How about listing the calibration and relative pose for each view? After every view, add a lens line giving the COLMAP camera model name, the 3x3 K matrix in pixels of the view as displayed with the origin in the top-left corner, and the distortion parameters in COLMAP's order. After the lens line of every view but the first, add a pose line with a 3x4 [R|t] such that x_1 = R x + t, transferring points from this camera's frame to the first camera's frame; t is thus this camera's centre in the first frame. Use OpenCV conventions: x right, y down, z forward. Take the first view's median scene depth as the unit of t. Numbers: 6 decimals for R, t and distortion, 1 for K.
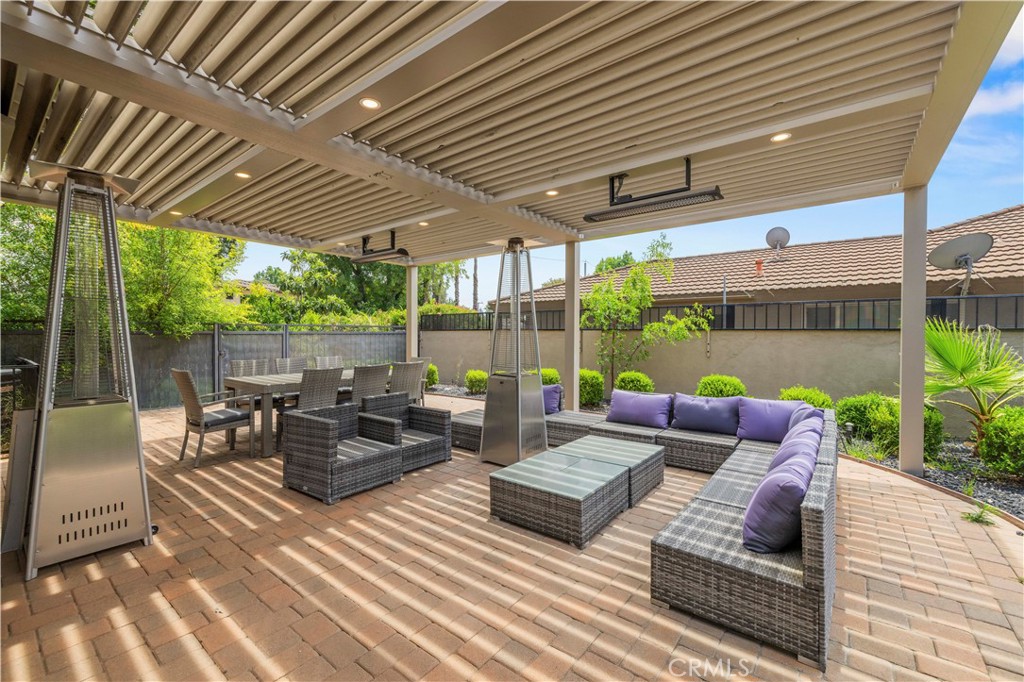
lens RADIAL K [[430.1, 0, 507.7], [0, 430.1, 338.9], [0, 0, 1]] dist [-0.001819, 0.000290]
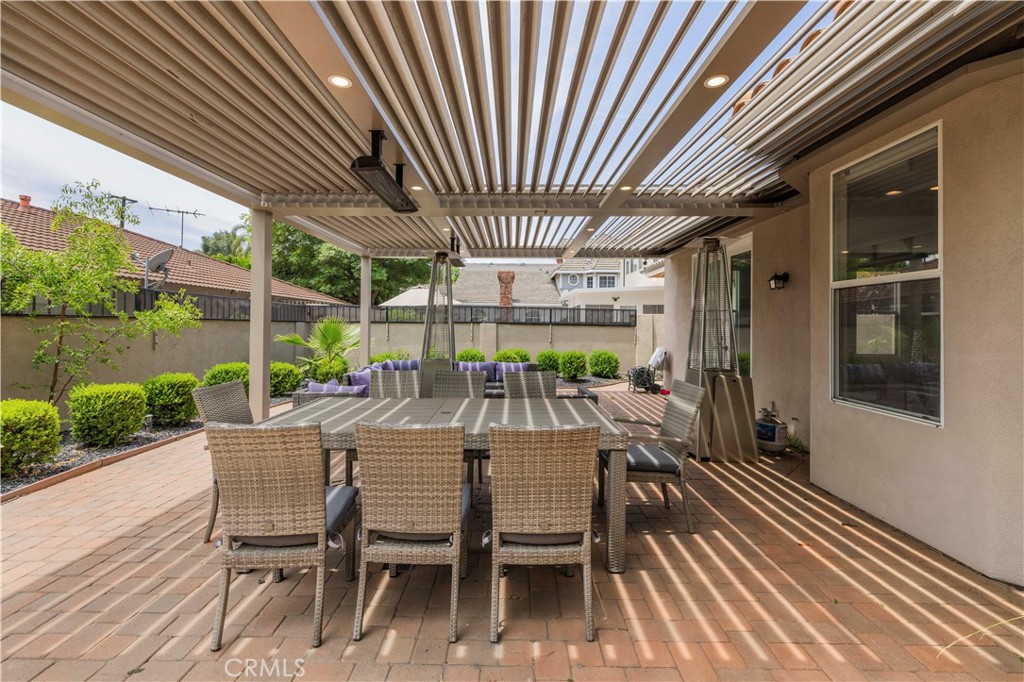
lens RADIAL K [[434.1, 0, 510.2], [0, 434.1, 323.6], [0, 0, 1]] dist [0.001903, 0.000209]
pose [[-0.614291, -0.007976, 0.789039, -1.413356], [-0.002899, 0.999965, 0.007852, -0.042466], [-0.789074, 0.002536, -0.614292, 2.060227]]
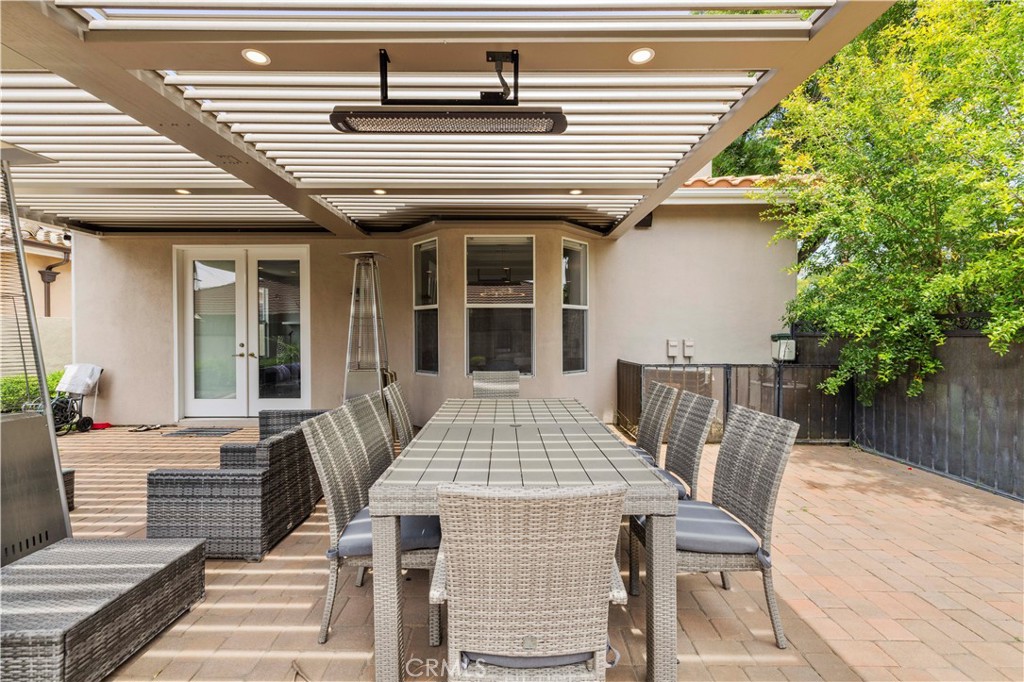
lens RADIAL K [[430.1, 0, 507.7], [0, 430.1, 338.9], [0, 0, 1]] dist [-0.001819, 0.000290]
pose [[-0.783920, 0.003448, -0.620853, -0.219099], [-0.007262, 0.999865, 0.014723, -0.023921], [0.620820, 0.016050, -0.783789, 2.217475]]
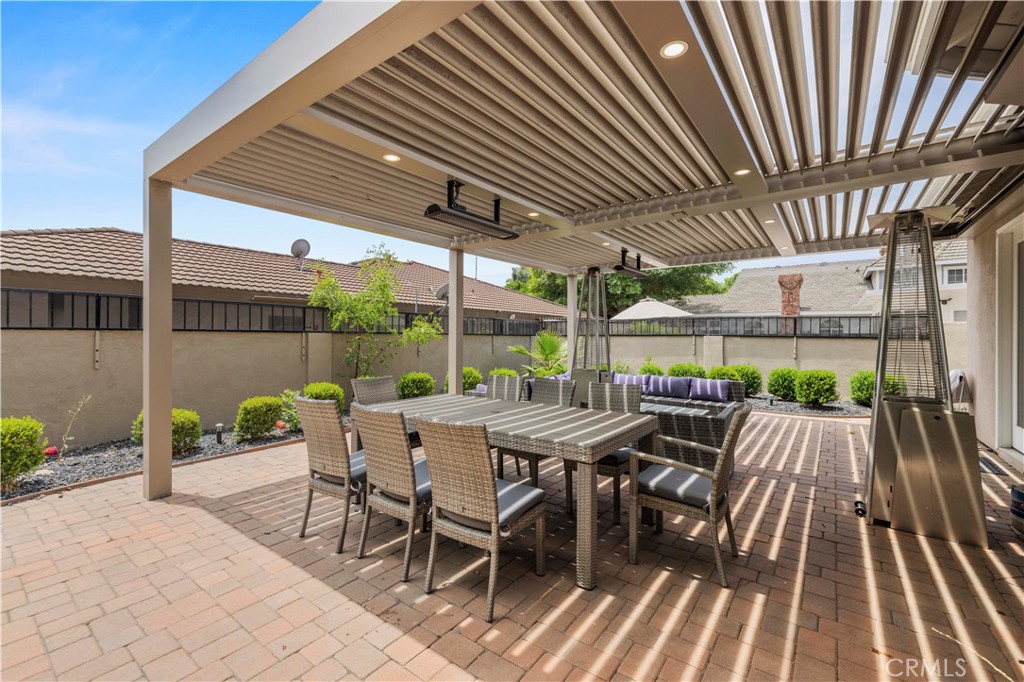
lens RADIAL K [[433.8, 0, 517.2], [0, 433.8, 336.9], [0, 0, 1]] dist [0.003636, 0.000333]
pose [[-0.036496, -0.005466, 0.999319, -1.643488], [0.005736, 0.999967, 0.005679, -0.036700], [-0.999317, 0.005939, -0.036463, 1.632088]]
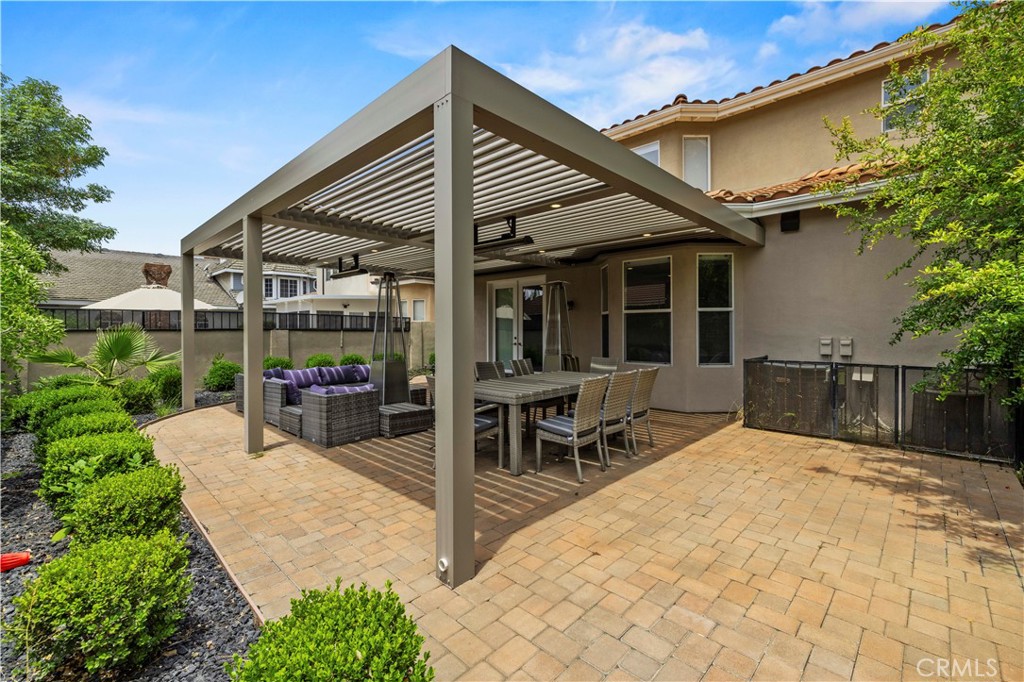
lens RADIAL K [[434.1, 0, 510.2], [0, 434.1, 323.6], [0, 0, 1]] dist [0.001903, 0.000209]
pose [[-0.995304, 0.001138, 0.096787, -0.719241], [0.000855, 0.999995, -0.002962, -0.054843], [-0.096790, -0.002865, -0.995301, 3.147083]]
